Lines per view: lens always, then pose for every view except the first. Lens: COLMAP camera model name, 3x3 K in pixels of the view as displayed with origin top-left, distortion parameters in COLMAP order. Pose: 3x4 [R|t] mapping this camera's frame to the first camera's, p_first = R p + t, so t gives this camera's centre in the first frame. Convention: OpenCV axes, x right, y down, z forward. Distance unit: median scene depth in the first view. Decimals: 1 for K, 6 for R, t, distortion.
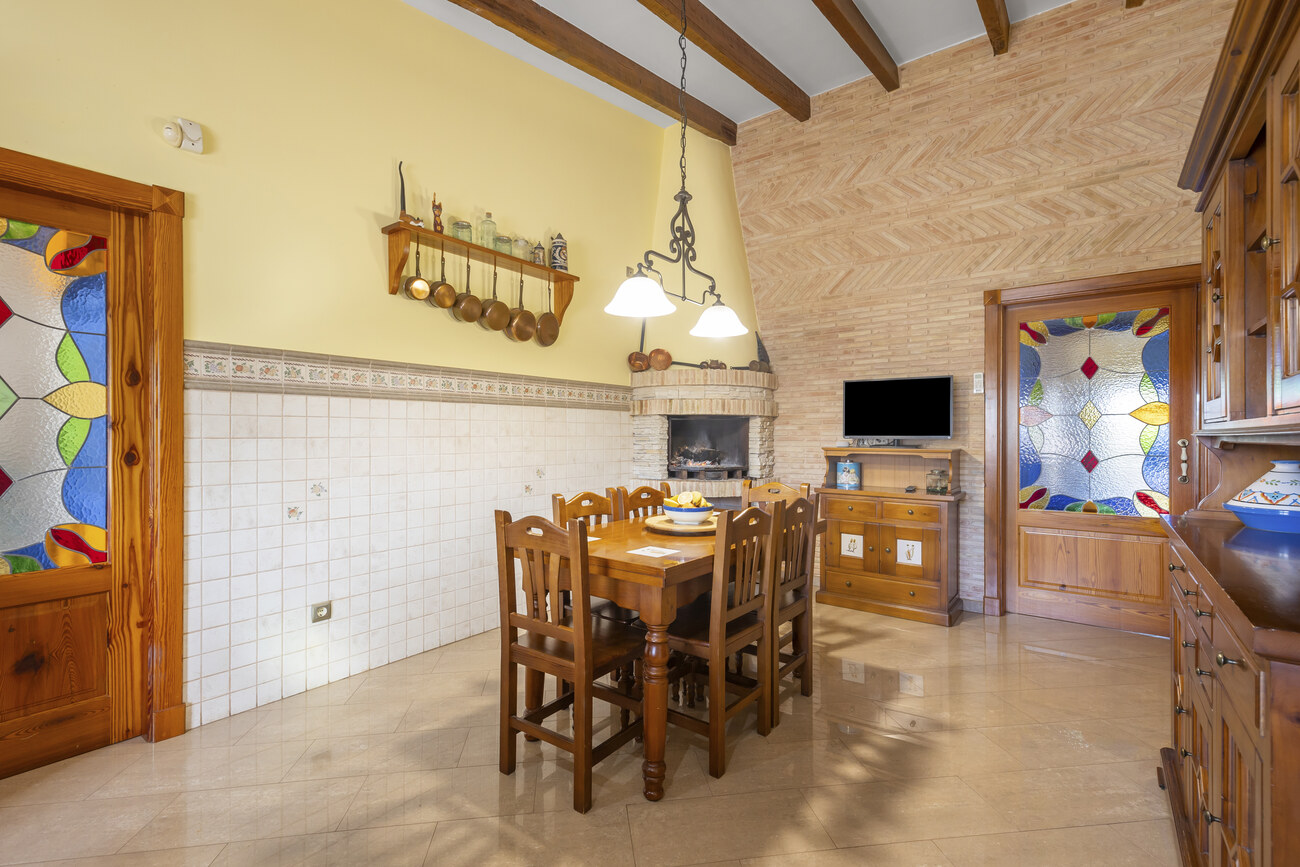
lens RADIAL K [[576.7, 0, 650.0], [0, 576.7, 433.5], [0, 0, 1]] dist [0.015735, -0.000133]
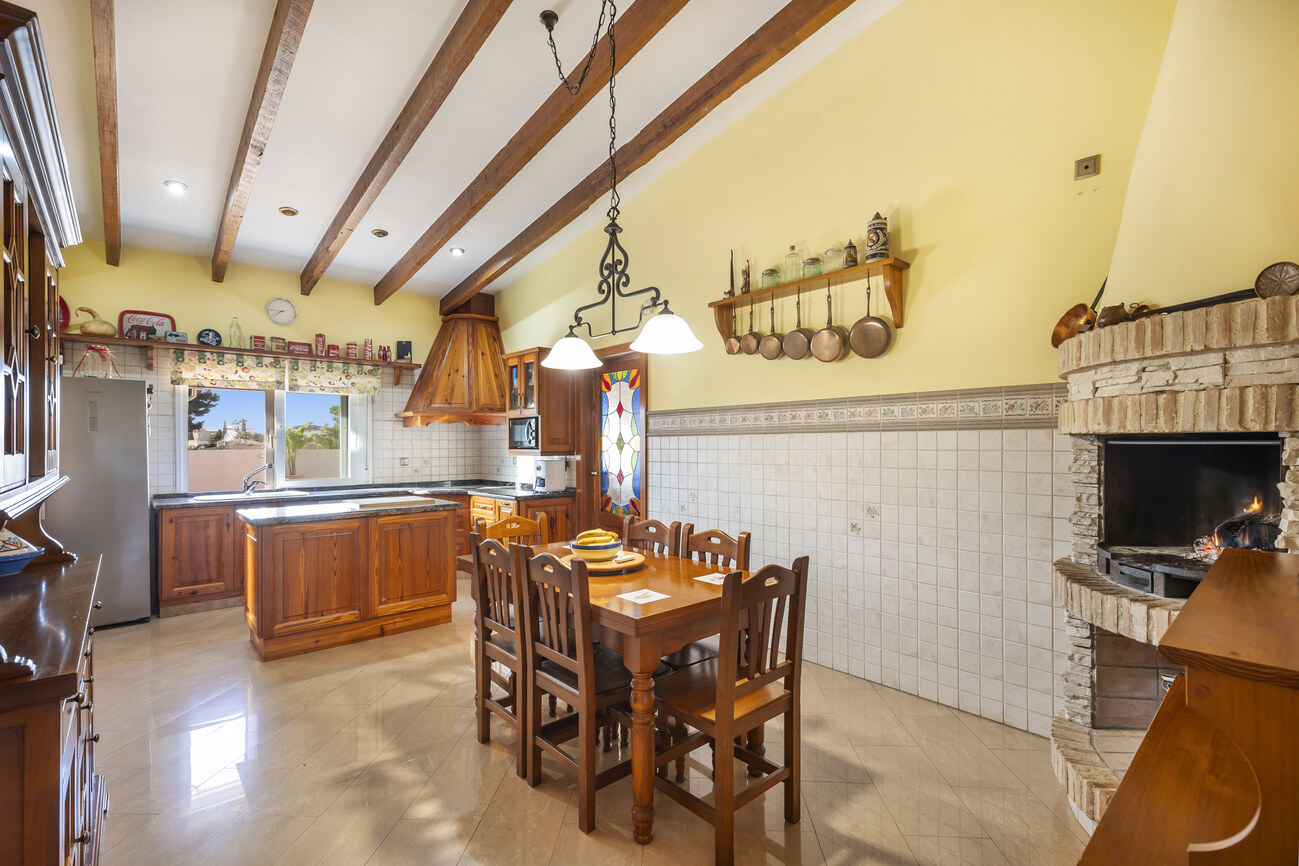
lens RADIAL K [[580.4, 0, 658.0], [0, 580.4, 443.2], [0, 0, 1]] dist [0.016688, -0.000770]
pose [[-0.180432, -0.000184, -0.983588, 0.917999], [0.006406, 0.999979, -0.001362, -0.041178], [0.983567, -0.006547, -0.180427, 1.134182]]
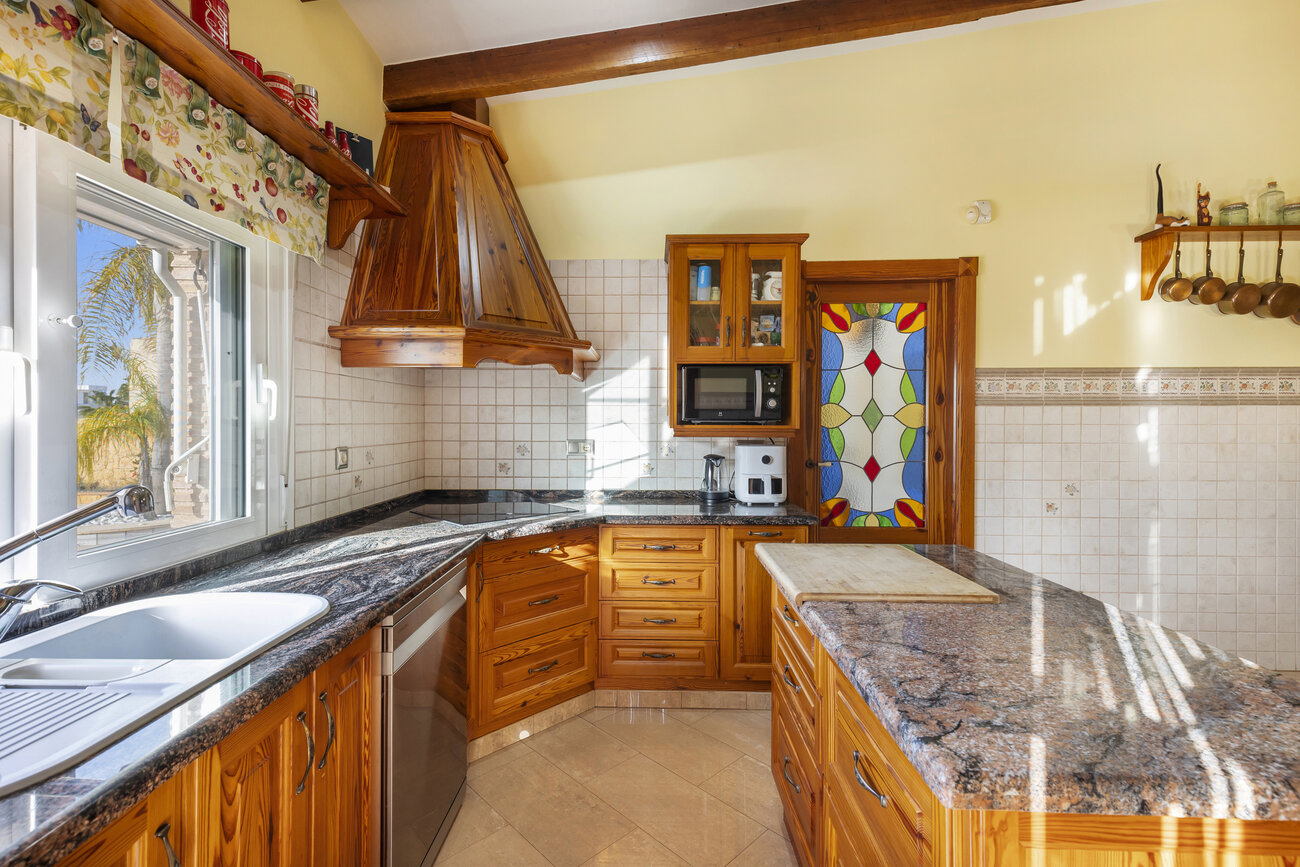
lens RADIAL K [[581.4, 0, 640.3], [0, 581.4, 424.3], [0, 0, 1]] dist [0.023071, -0.009032]
pose [[0.583820, 0.005651, -0.811864, -0.133672], [-0.000449, 0.999978, 0.006637, -0.034356], [0.811883, -0.003510, 0.583809, -0.316582]]
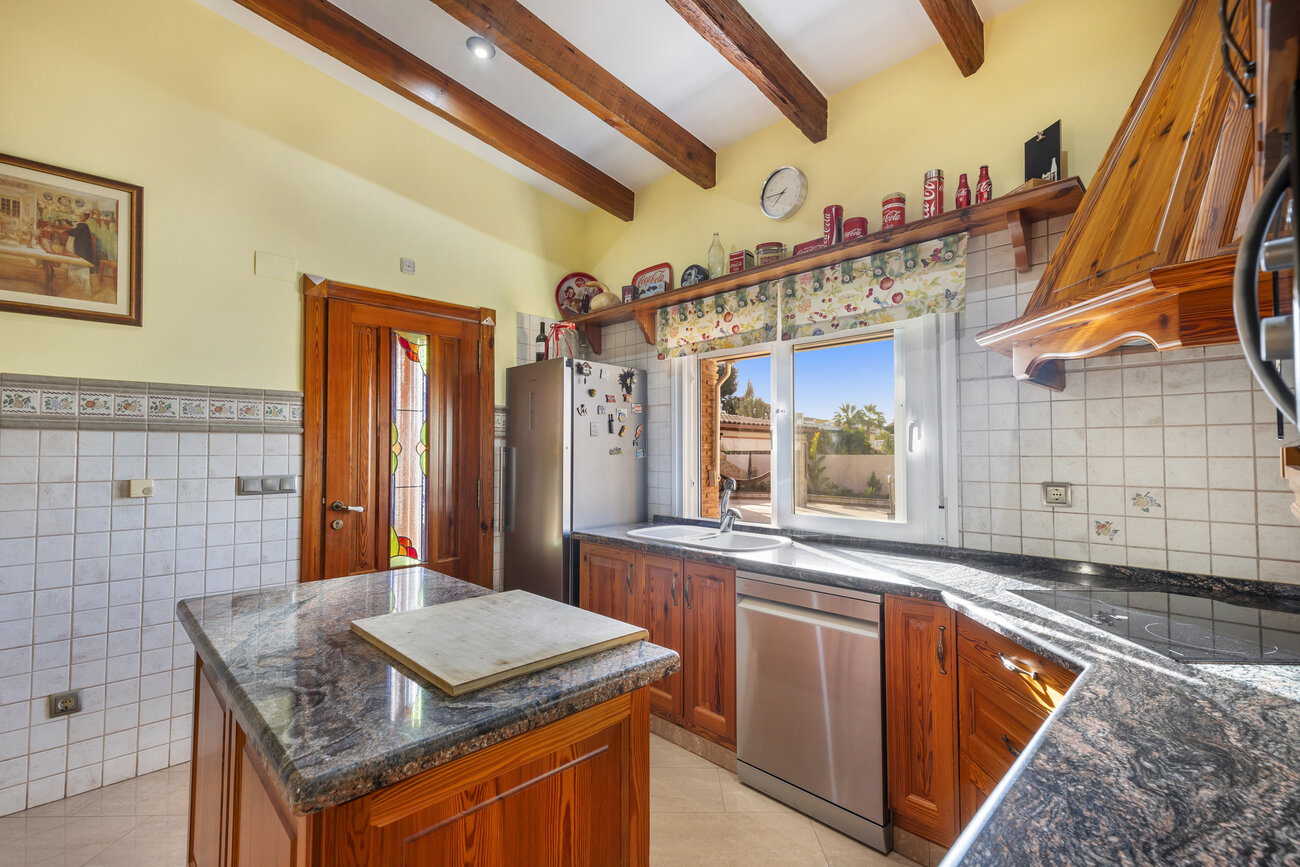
lens RADIAL K [[580.8, 0, 658.5], [0, 580.8, 443.7], [0, 0, 1]] dist [0.016688, -0.000770]
pose [[-0.989602, 0.004825, 0.143749, -0.652767], [0.002118, 0.999818, -0.018977, -0.031917], [-0.143814, -0.018475, -0.989432, 0.603184]]
